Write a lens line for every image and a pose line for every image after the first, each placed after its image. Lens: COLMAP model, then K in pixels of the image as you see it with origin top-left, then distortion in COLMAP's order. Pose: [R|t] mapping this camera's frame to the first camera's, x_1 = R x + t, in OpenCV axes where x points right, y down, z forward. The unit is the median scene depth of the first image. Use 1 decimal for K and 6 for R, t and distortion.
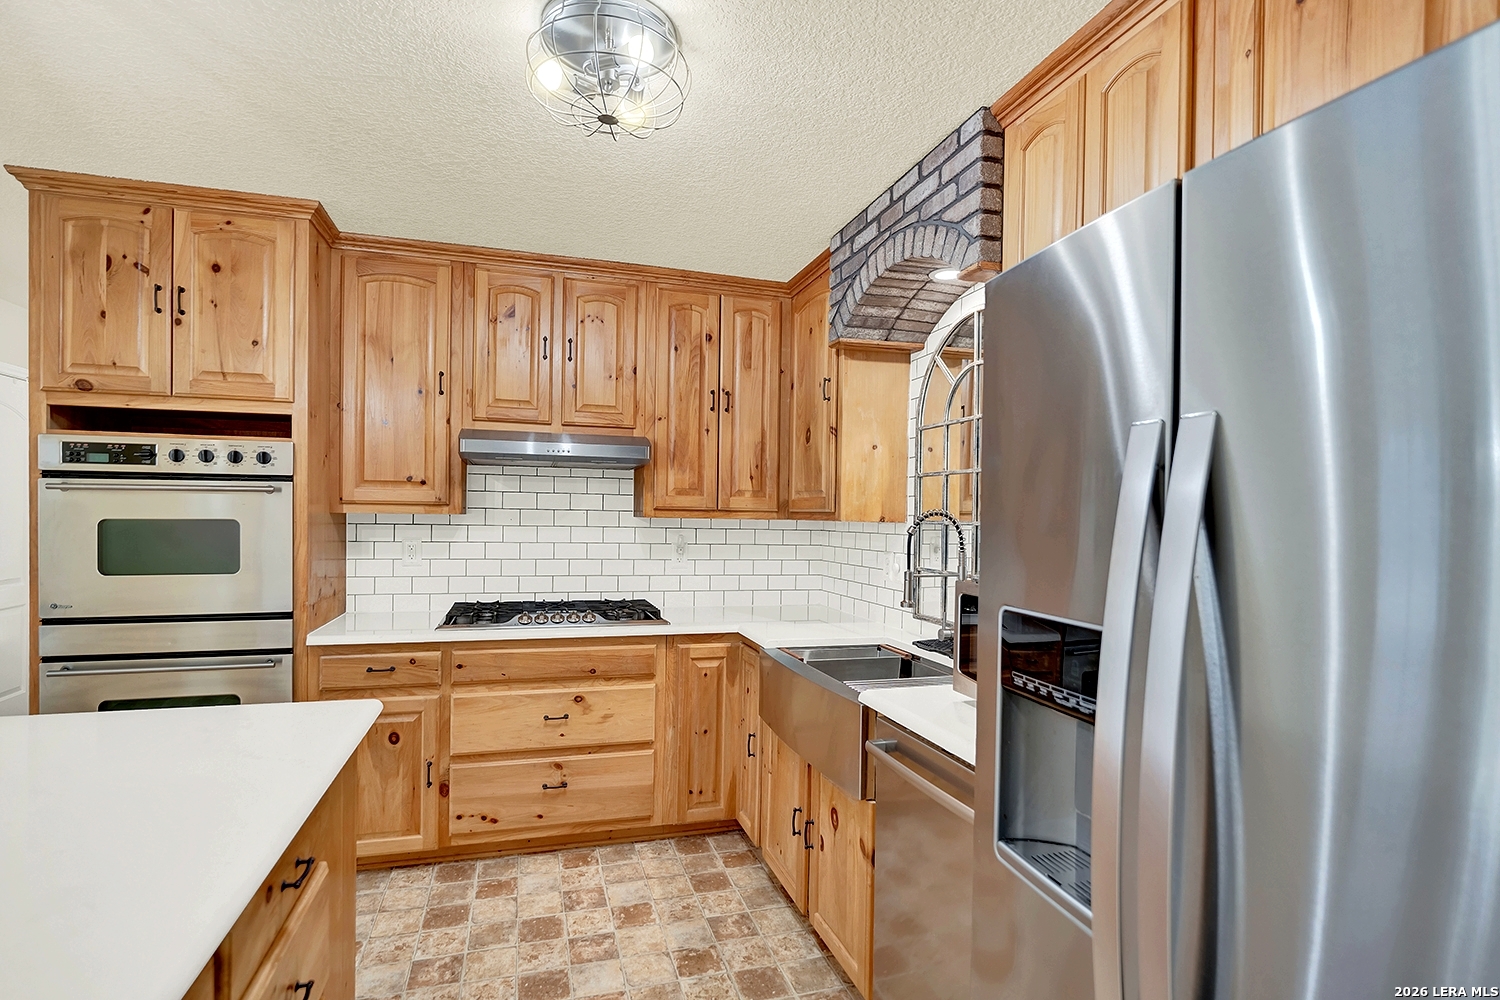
lens RADIAL K [[738.6, 0, 738.5], [0, 738.6, 526.5], [0, 0, 1]] dist [-0.003564, -0.000148]
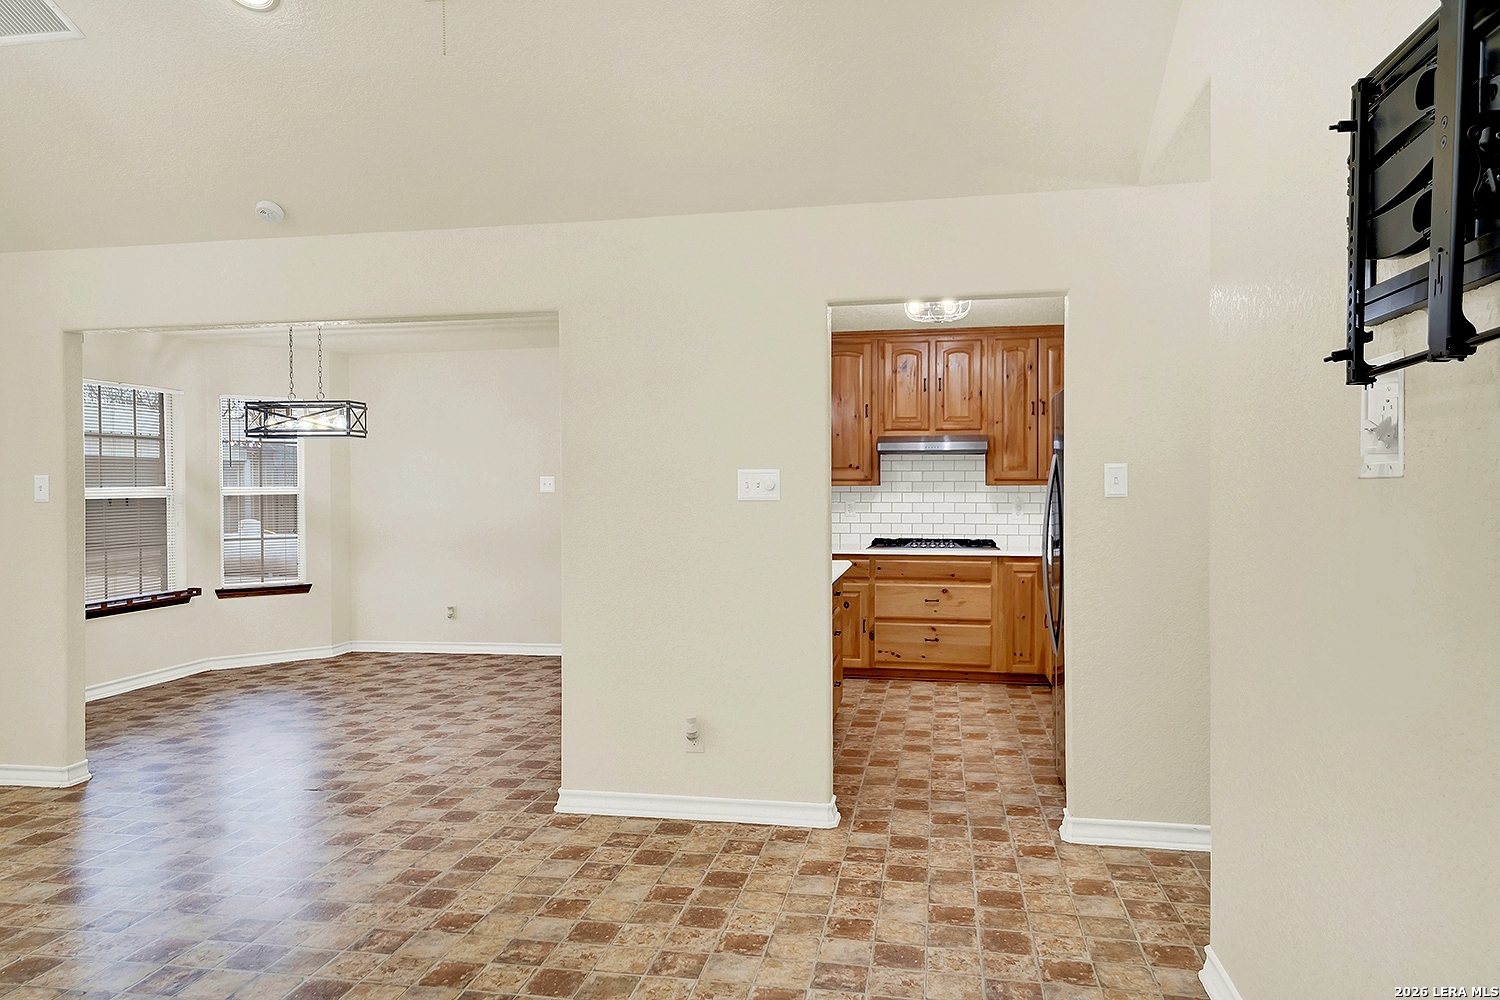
lens RADIAL K [[990.6, 0, 750.0], [0, 990.6, 500.0], [0, 0, 1]] dist [0.001887, -0.000444]
pose [[0.891380, -0.012356, -0.453089, 0.419631], [0.009399, 0.999917, -0.008777, 0.036762], [0.453160, 0.003565, 0.891422, -1.241437]]
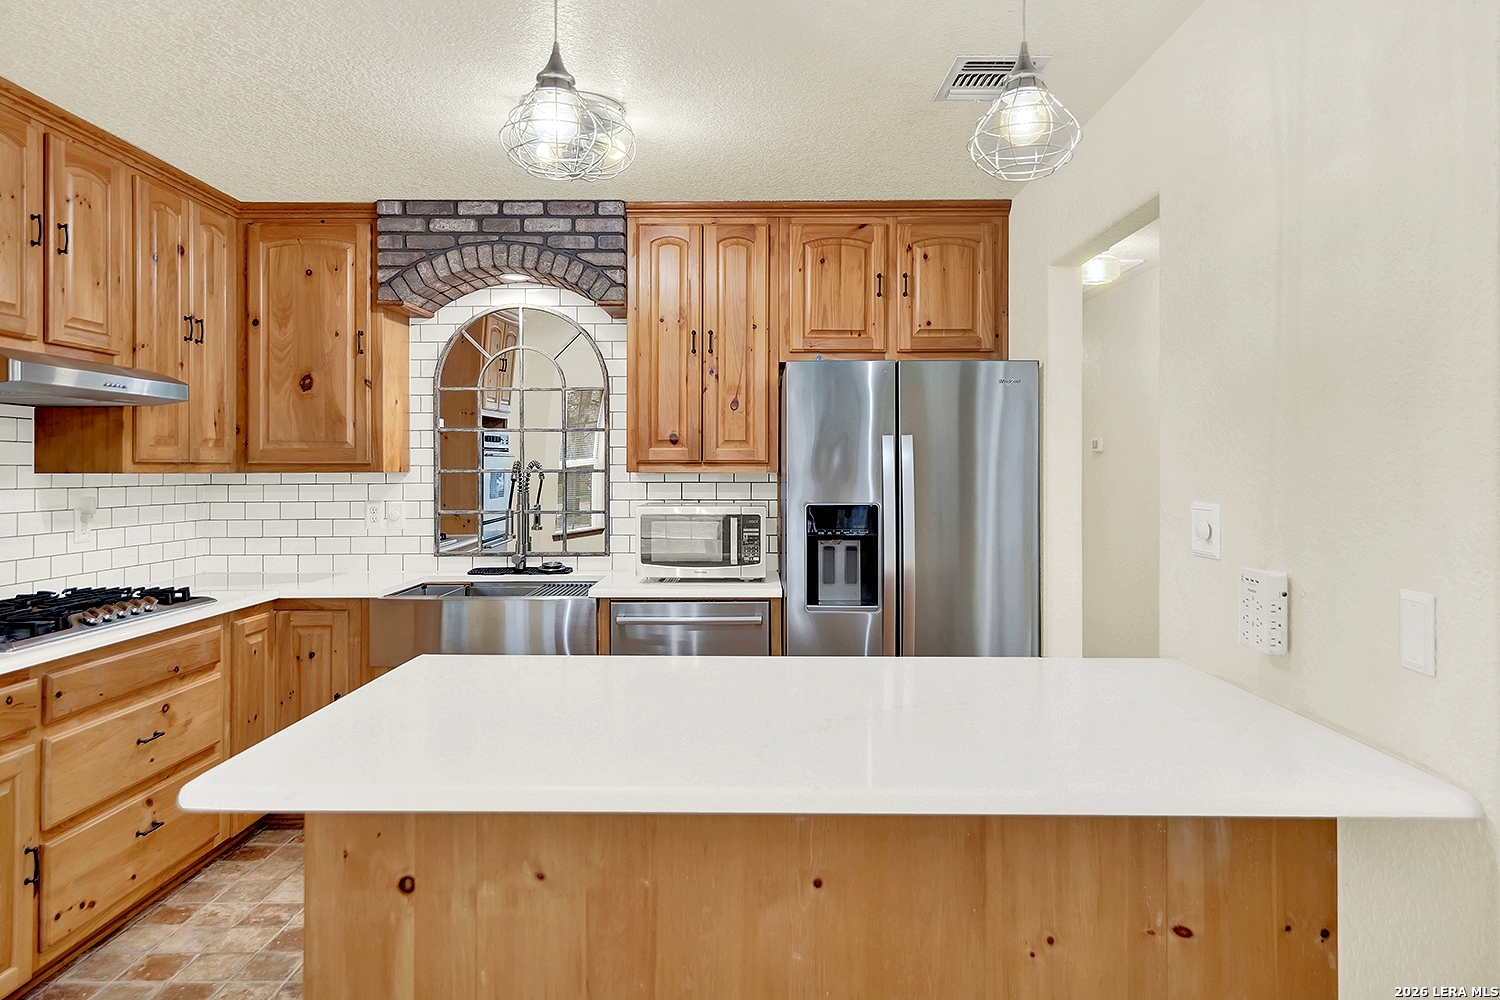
lens RADIAL K [[941.9, 0, 751.1], [0, 941.9, 467.7], [0, 0, 1]] dist [0.021603, 0.000164]
pose [[0.295625, -0.017107, 0.955151, -0.968065], [0.021984, 0.999697, 0.011100, -0.016887], [-0.955051, 0.017716, 0.295911, 0.108919]]
